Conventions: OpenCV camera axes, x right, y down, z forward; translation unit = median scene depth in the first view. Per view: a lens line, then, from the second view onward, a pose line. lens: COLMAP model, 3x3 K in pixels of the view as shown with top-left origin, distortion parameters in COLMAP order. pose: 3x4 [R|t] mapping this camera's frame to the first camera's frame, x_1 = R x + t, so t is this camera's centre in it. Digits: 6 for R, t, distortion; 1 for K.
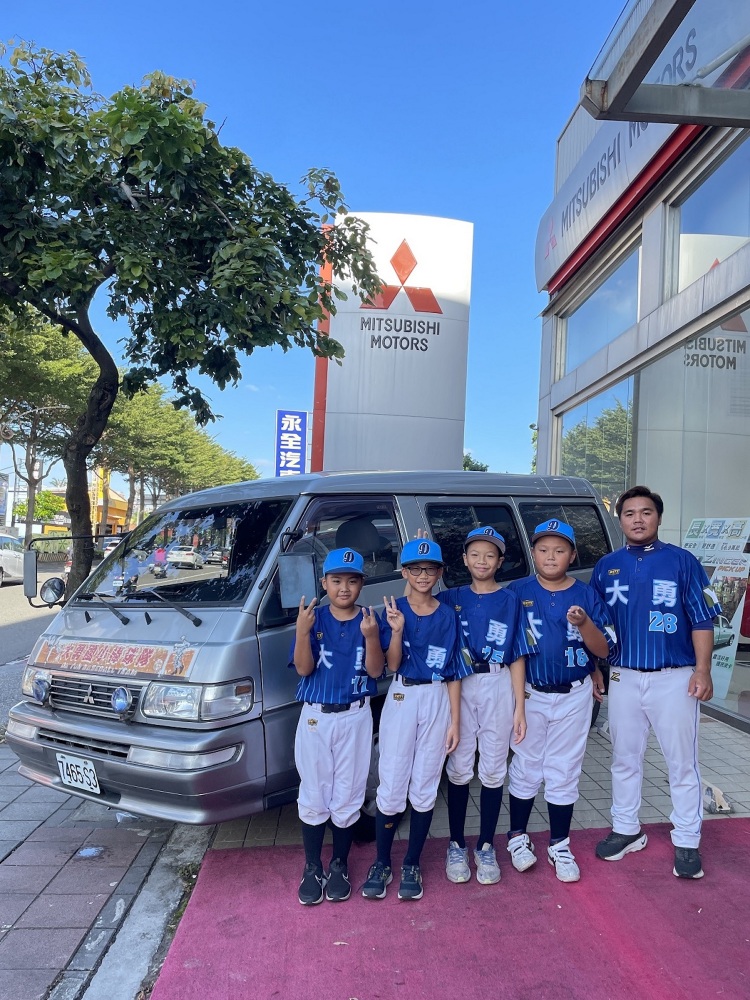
lens RADIAL K [[764.6, 0, 376.3], [0, 764.6, 508.7], [0, 0, 1]] dist [0.031261, -0.061634]
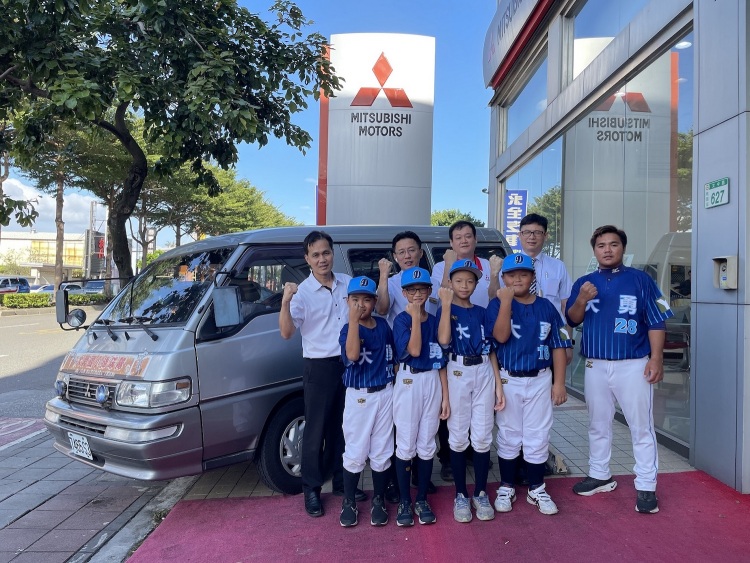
lens RADIAL K [[573.5, 0, 375.0], [0, 573.5, 281.5], [0, 0, 1]] dist [0.031261, -0.061634]
pose [[0.997948, -0.021877, -0.060182, 0.199356], [0.024229, 0.998959, 0.038640, 0.014059], [0.059274, -0.040019, 0.997439, -0.007829]]
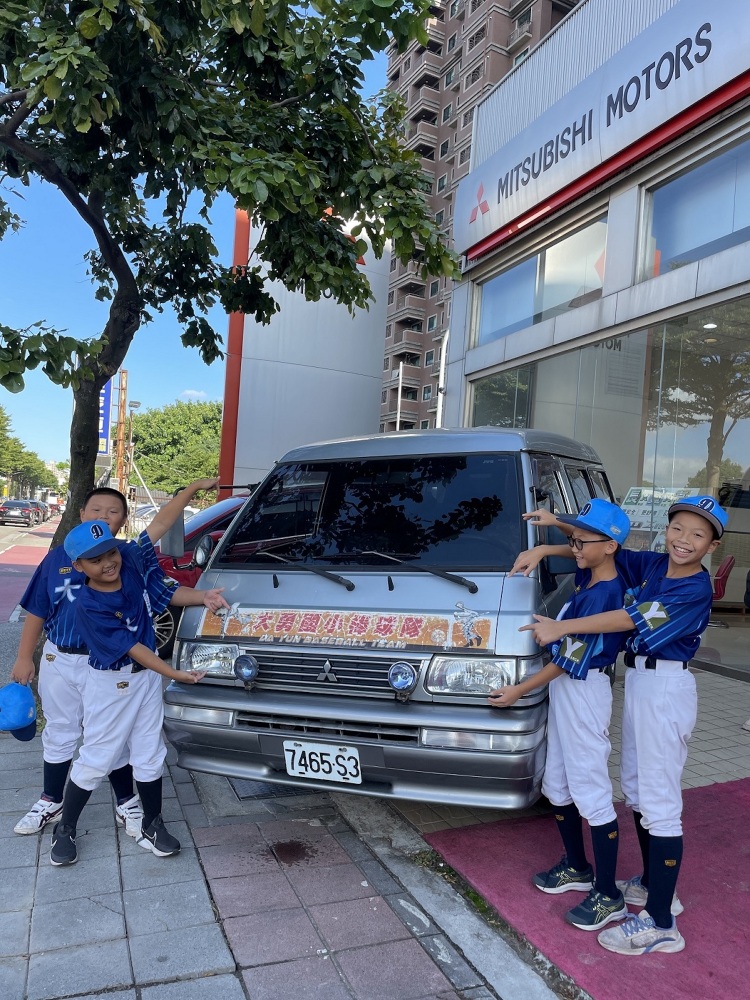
lens RADIAL K [[764.6, 0, 376.3], [0, 764.6, 508.7], [0, 0, 1]] dist [0.031261, -0.061634]
pose [[0.953825, 0.028392, 0.299018, -0.537987], [-0.044438, 0.997906, 0.047002, 0.016046], [-0.297057, -0.058119, 0.953089, 0.161815]]
